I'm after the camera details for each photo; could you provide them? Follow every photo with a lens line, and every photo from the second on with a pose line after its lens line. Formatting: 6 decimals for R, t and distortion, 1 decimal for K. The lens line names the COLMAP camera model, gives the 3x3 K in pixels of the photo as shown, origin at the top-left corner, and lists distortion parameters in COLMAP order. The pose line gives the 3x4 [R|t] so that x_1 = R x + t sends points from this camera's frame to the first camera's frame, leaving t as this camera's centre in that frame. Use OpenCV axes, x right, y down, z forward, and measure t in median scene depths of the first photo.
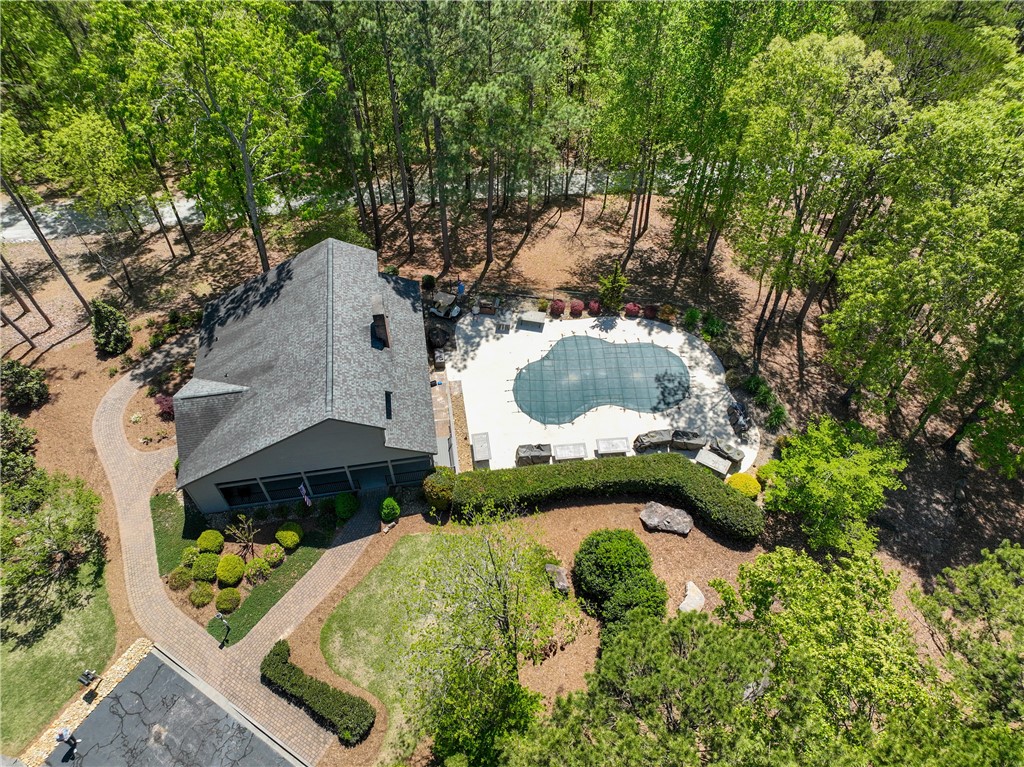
lens RADIAL K [[713.2, 0, 512.0], [0, 713.2, 383.5], [0, 0, 1]] dist [0.007888, 0.005687]
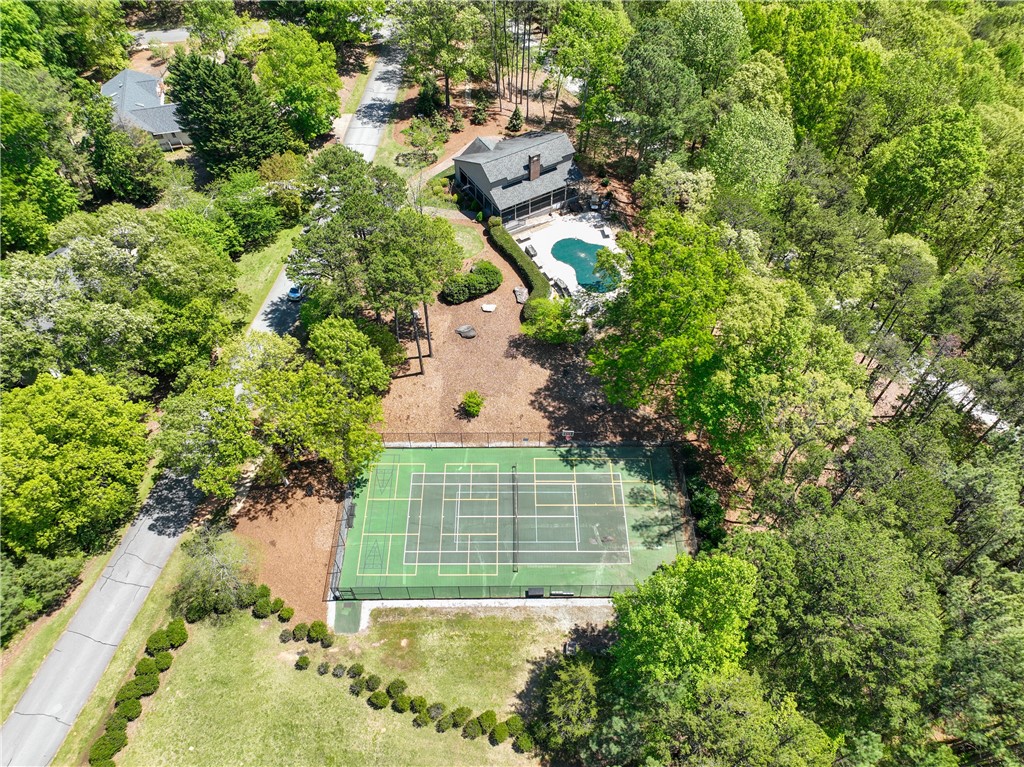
lens RADIAL K [[713.2, 0, 512.0], [0, 713.2, 383.5], [0, 0, 1]] dist [0.007888, 0.005687]
pose [[0.375948, 0.729252, -0.571712, 1.403792], [-0.722767, 0.616870, 0.311575, -0.264510], [0.579889, 0.296079, 0.758990, -0.540122]]
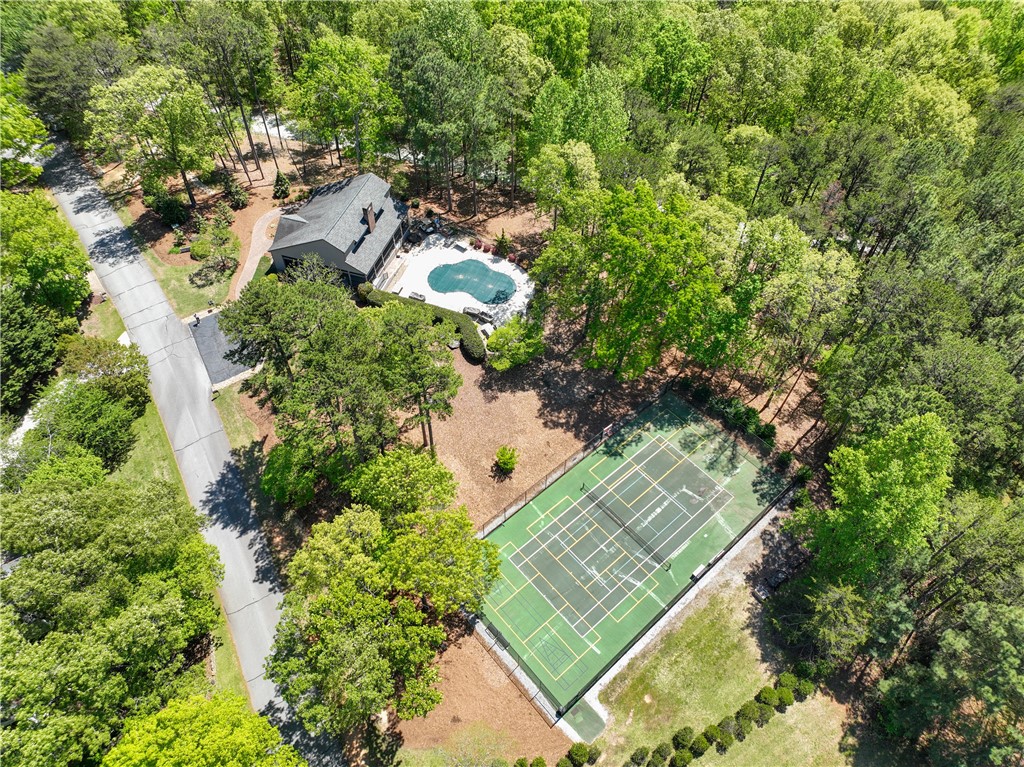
lens RADIAL K [[713.2, 0, 512.0], [0, 713.2, 383.5], [0, 0, 1]] dist [0.007888, 0.005687]
pose [[0.890547, 0.362392, -0.274951, 0.837076], [-0.357724, 0.931288, 0.068817, 0.078208], [0.280997, 0.037072, 0.958992, -0.816747]]
